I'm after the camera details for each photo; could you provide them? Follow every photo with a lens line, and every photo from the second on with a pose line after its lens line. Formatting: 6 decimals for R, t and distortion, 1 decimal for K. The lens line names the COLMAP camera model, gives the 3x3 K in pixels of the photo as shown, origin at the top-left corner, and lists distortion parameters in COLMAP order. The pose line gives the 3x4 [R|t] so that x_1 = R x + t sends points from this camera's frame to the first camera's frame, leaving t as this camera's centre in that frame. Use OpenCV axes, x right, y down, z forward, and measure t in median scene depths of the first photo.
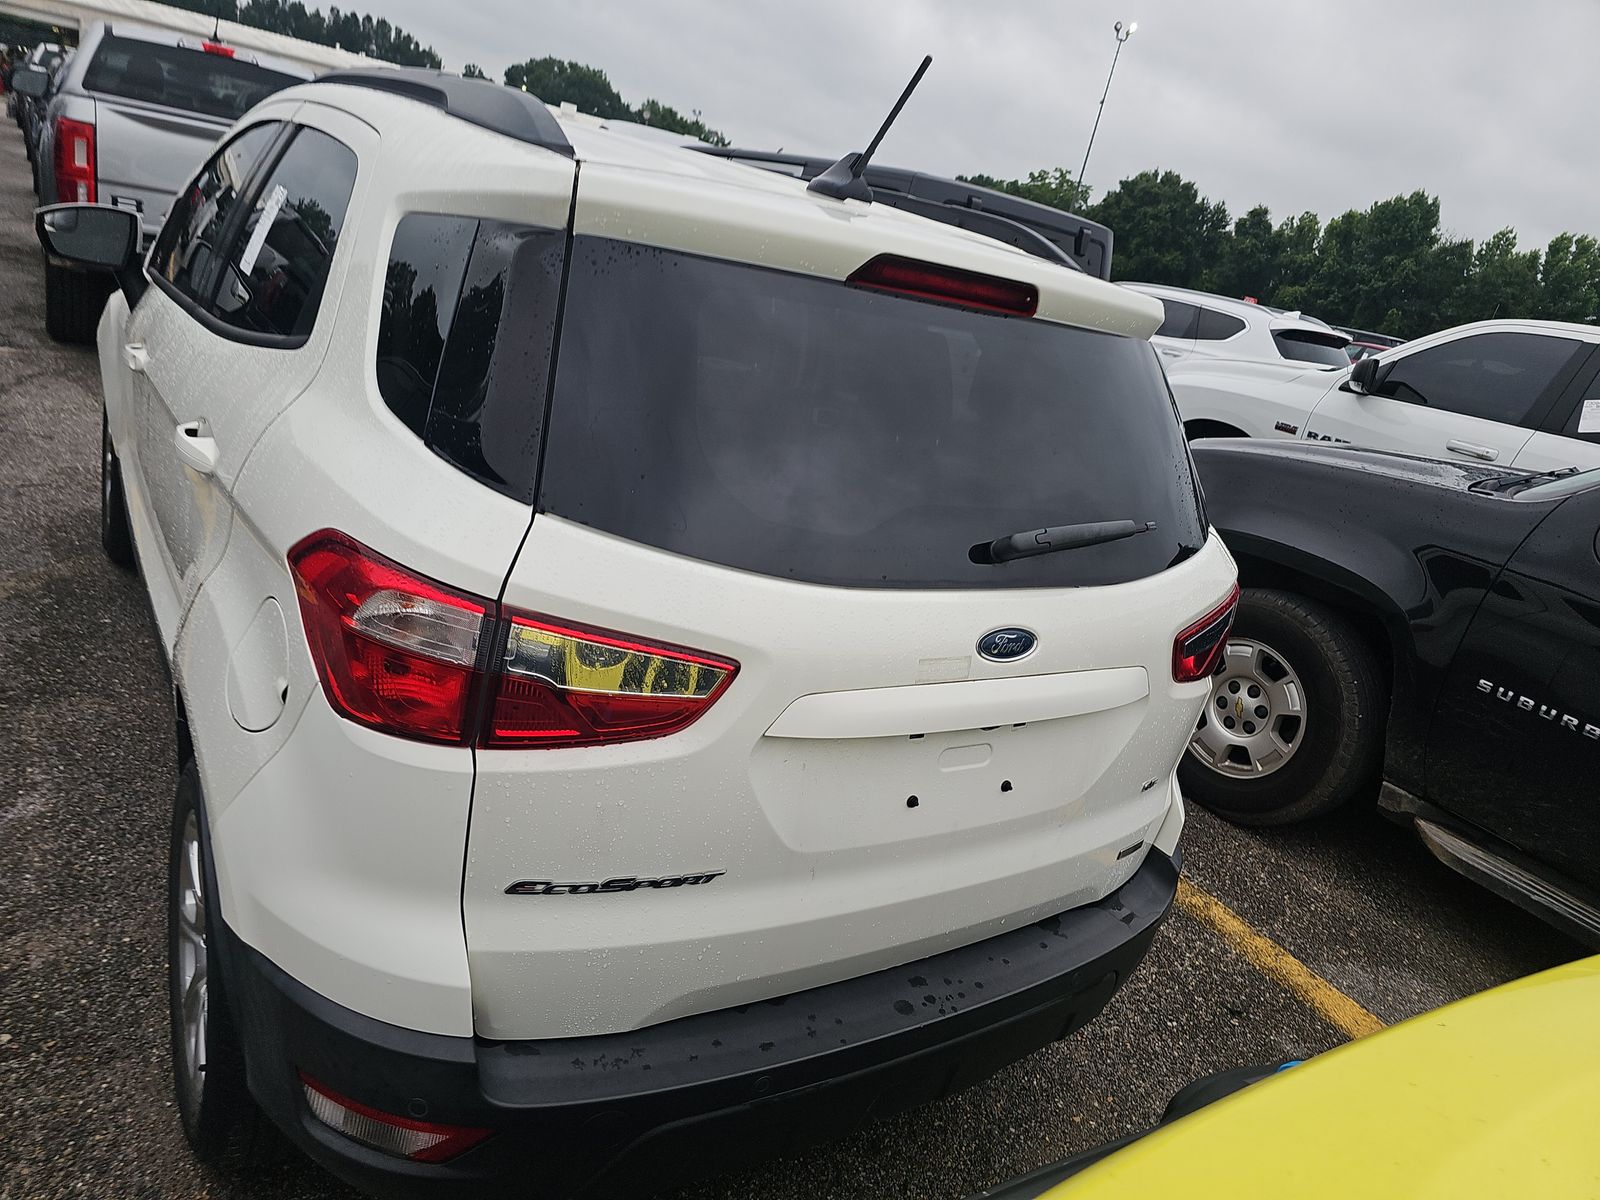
lens RADIAL K [[1042.4, 0, 791.6], [0, 1042.4, 600.7], [0, 0, 1]] dist [0.044943, -0.043645]
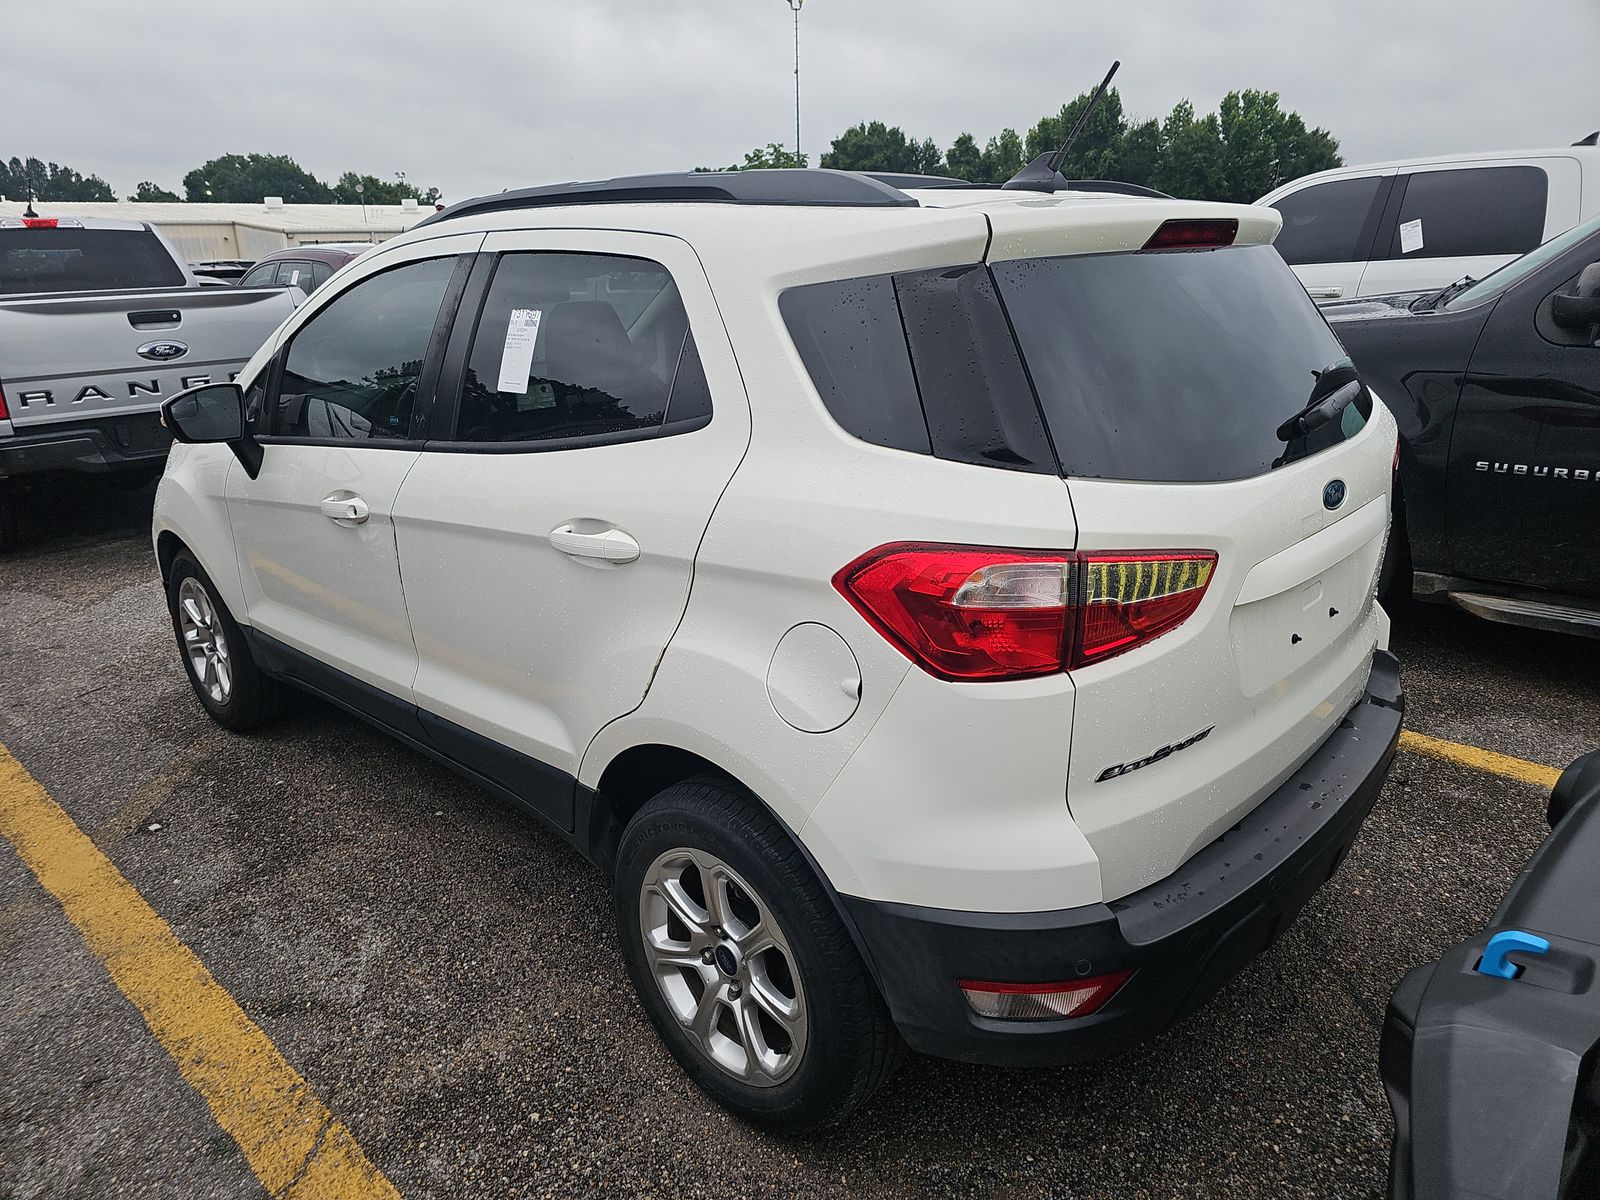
lens RADIAL K [[1042.4, 0, 791.6], [0, 1042.4, 600.7], [0, 0, 1]] dist [0.044943, -0.043645]
pose [[0.947218, -0.291886, 0.132593, -0.596385], [0.292317, 0.956177, 0.016646, -0.046606], [-0.131641, 0.022992, 0.991031, -0.163992]]
